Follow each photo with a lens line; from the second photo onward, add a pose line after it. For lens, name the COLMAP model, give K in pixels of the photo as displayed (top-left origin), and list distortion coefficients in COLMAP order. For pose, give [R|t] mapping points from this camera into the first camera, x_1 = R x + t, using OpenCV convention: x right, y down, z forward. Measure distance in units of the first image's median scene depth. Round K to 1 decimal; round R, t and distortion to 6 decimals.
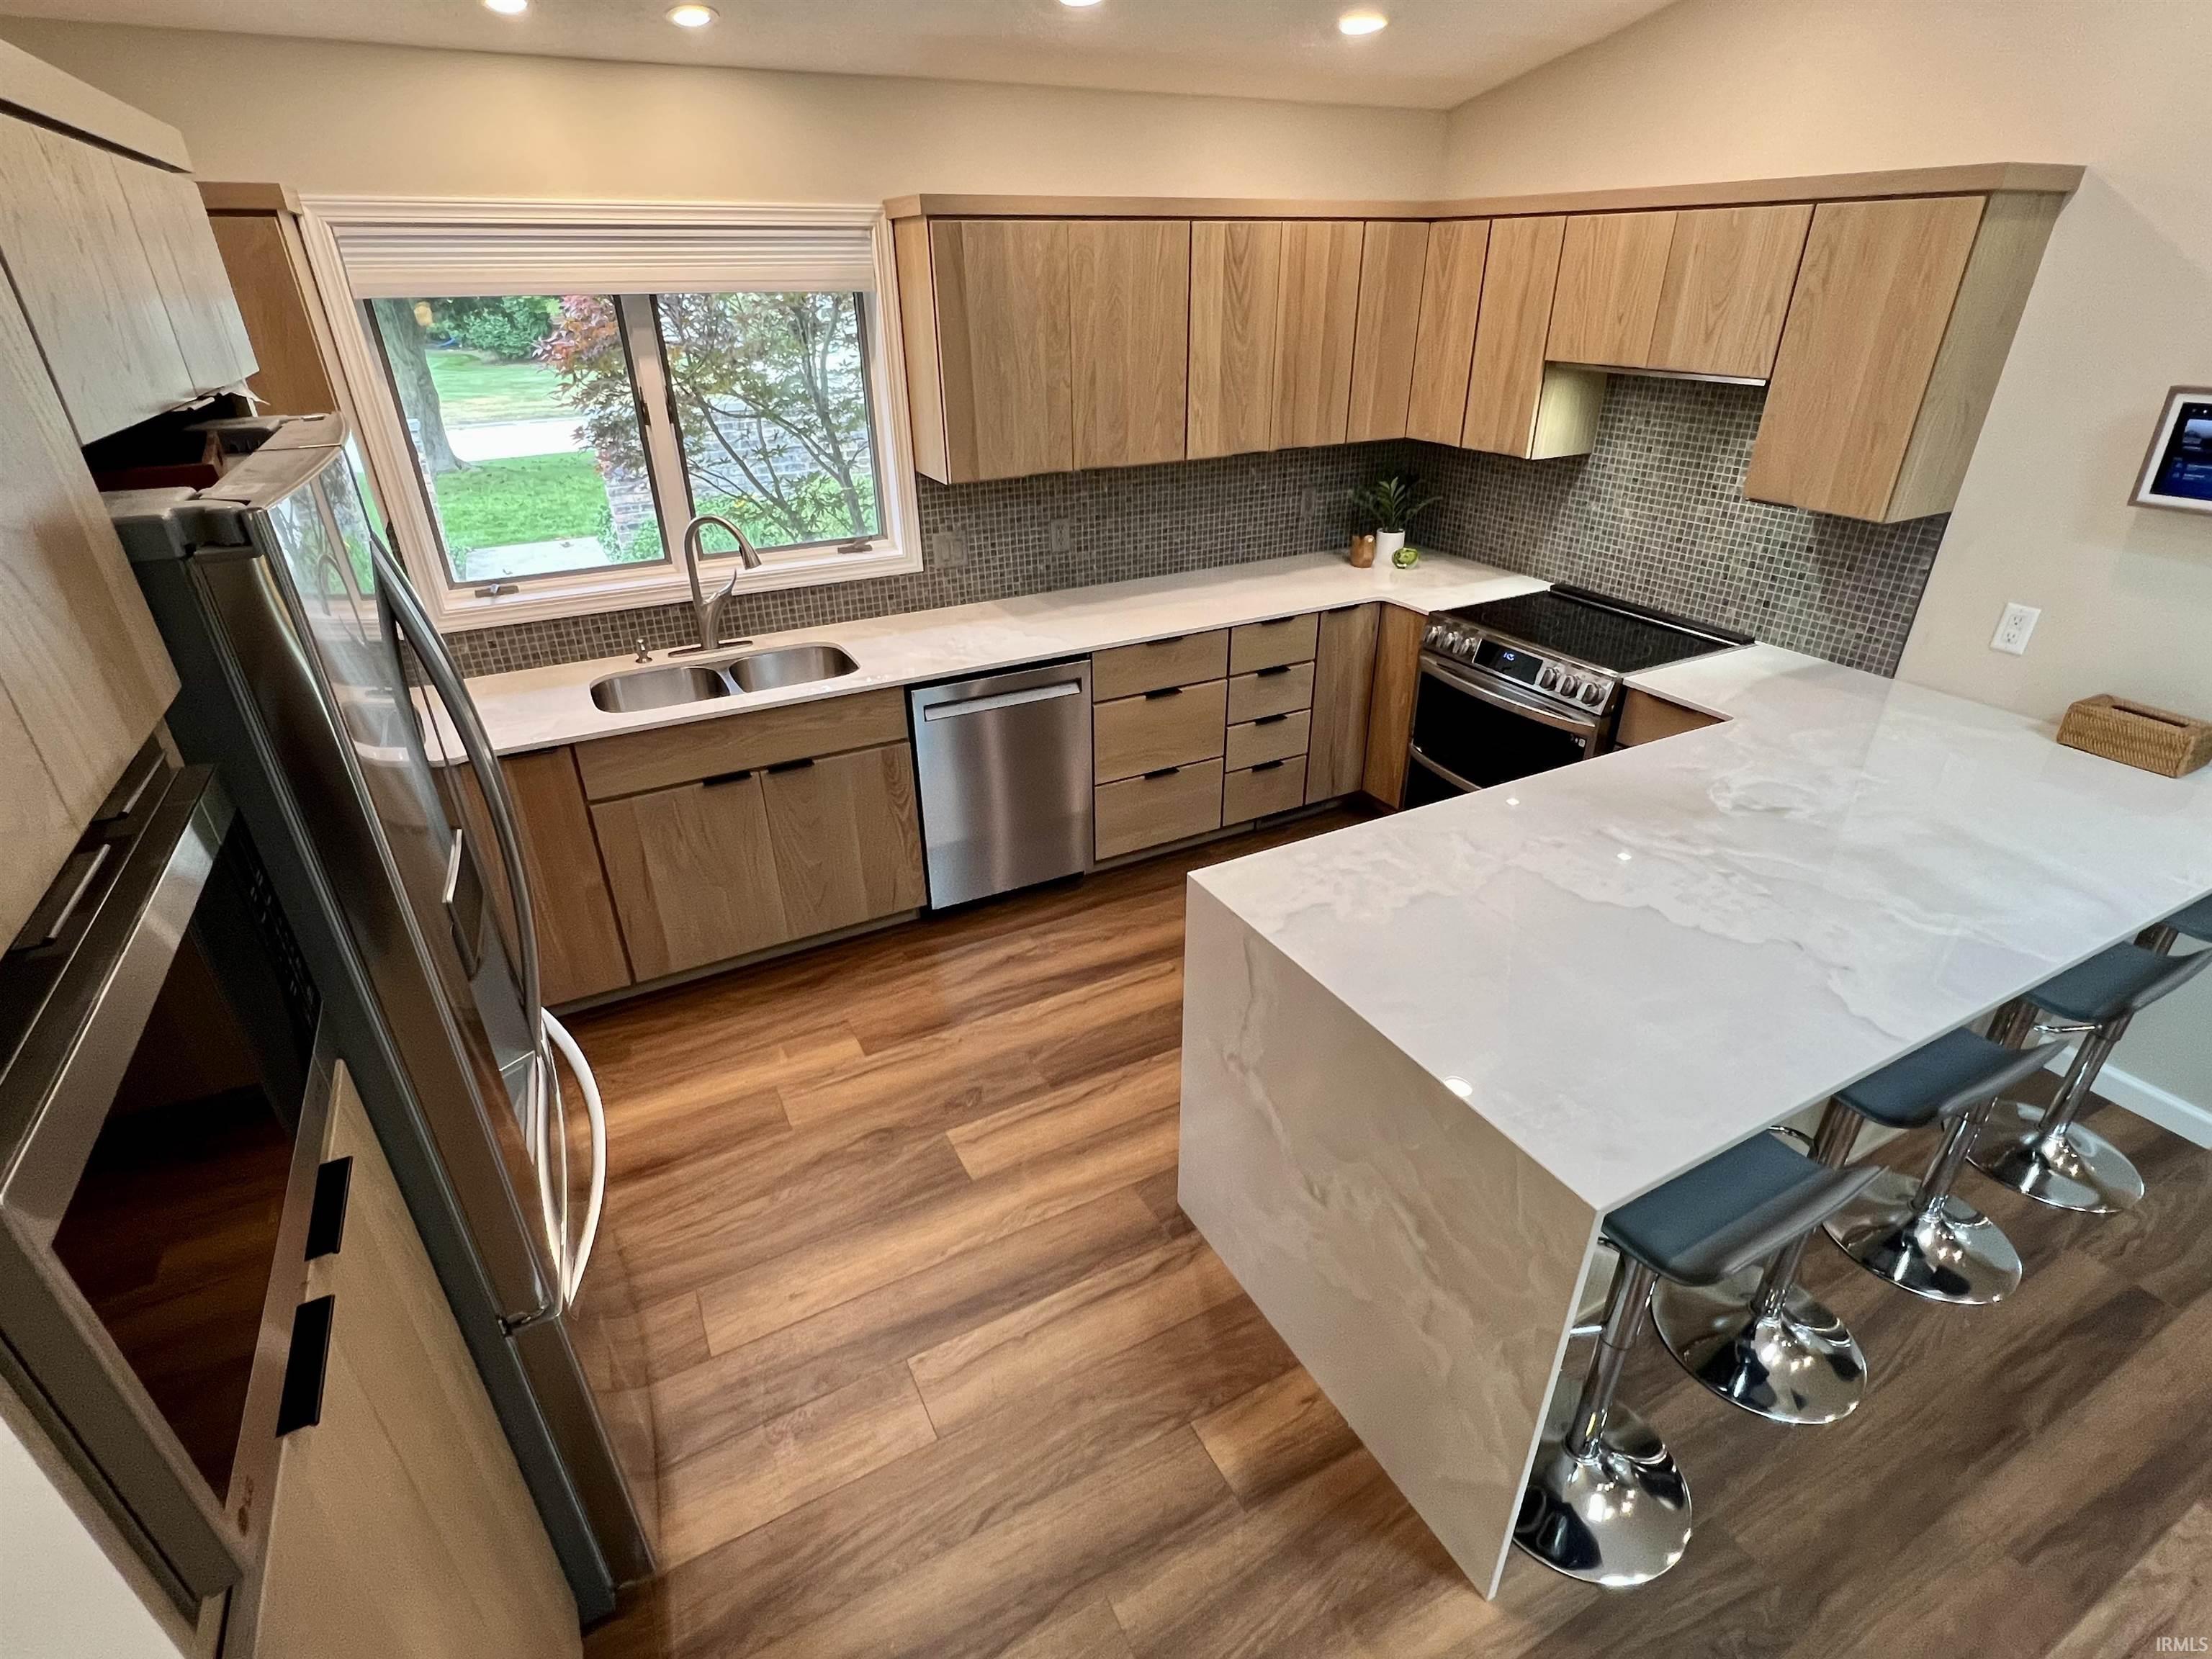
lens RADIAL K [[1081.0, 0, 1094.5], [0, 1081.0, 824.4], [0, 0, 1]] dist [-0.010583, 0.003477]
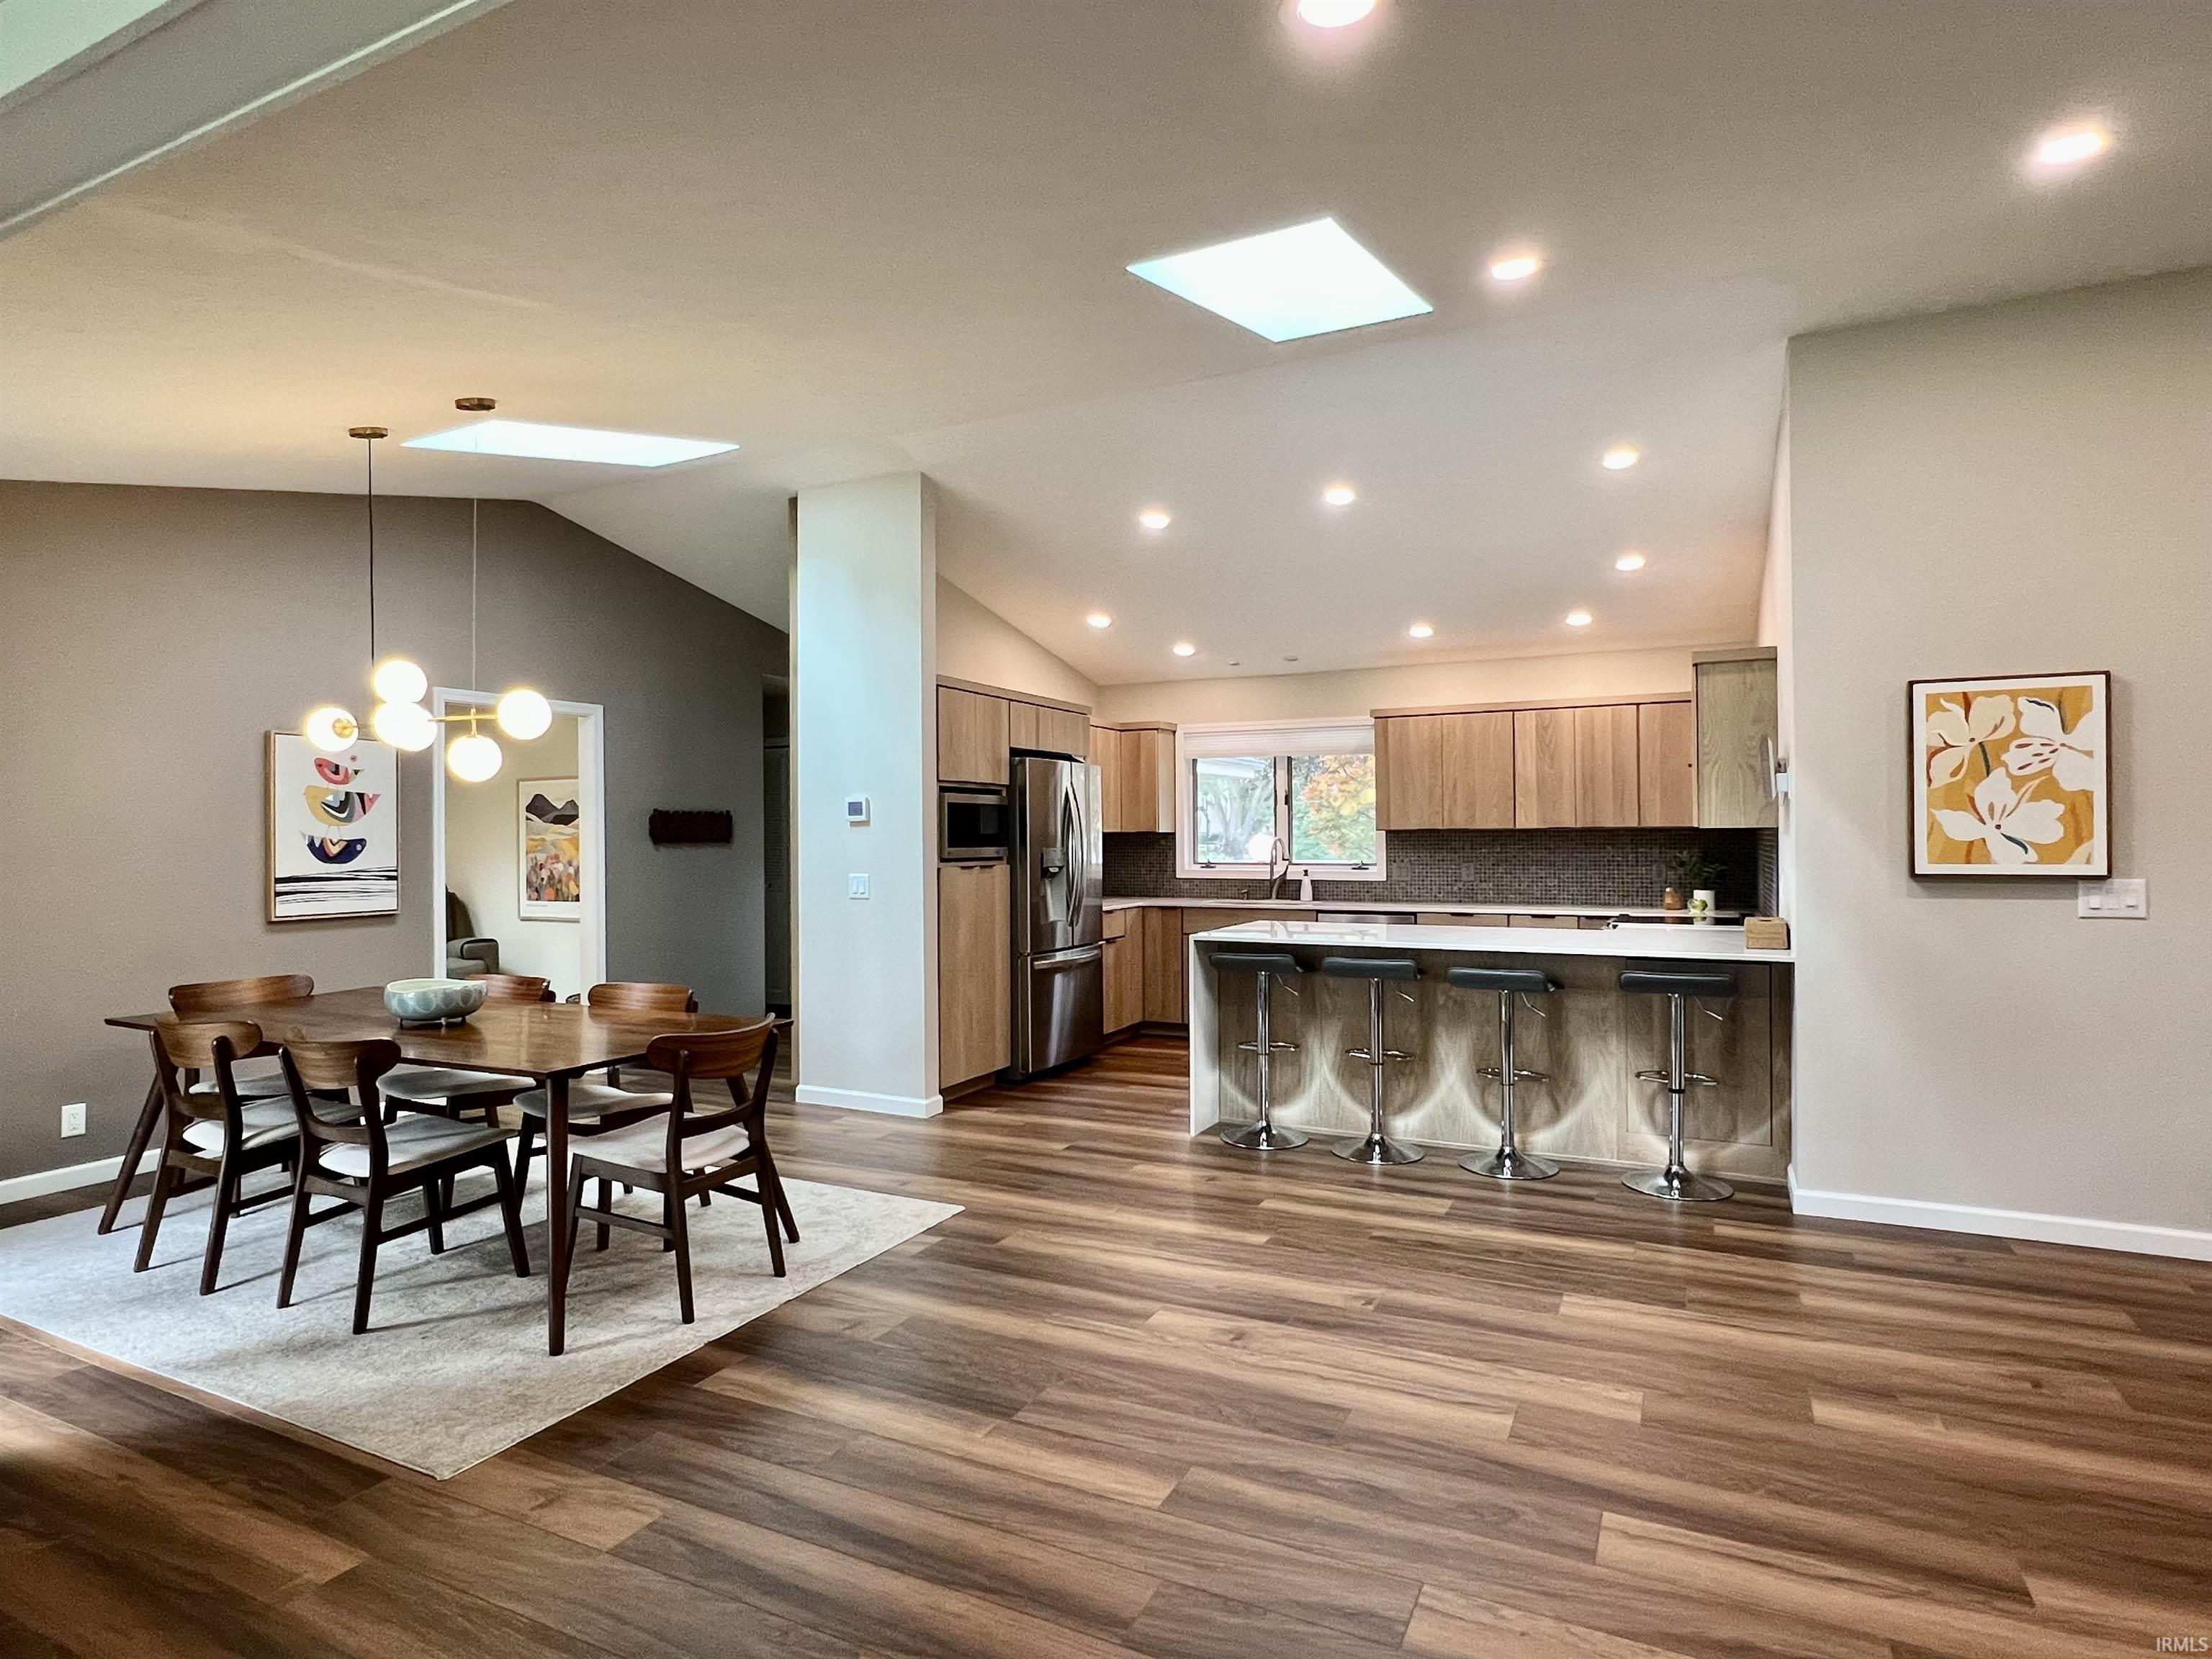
lens RADIAL K [[1182.3, 0, 1090.4], [0, 1182.3, 833.9], [0, 0, 1]] dist [0.001410, 0.000638]
pose [[0.581078, 0.003453, -0.813841, 1.435612], [-0.374218, 0.889141, -0.263417, 0.510515], [0.722710, 0.457620, 0.517952, -0.592937]]
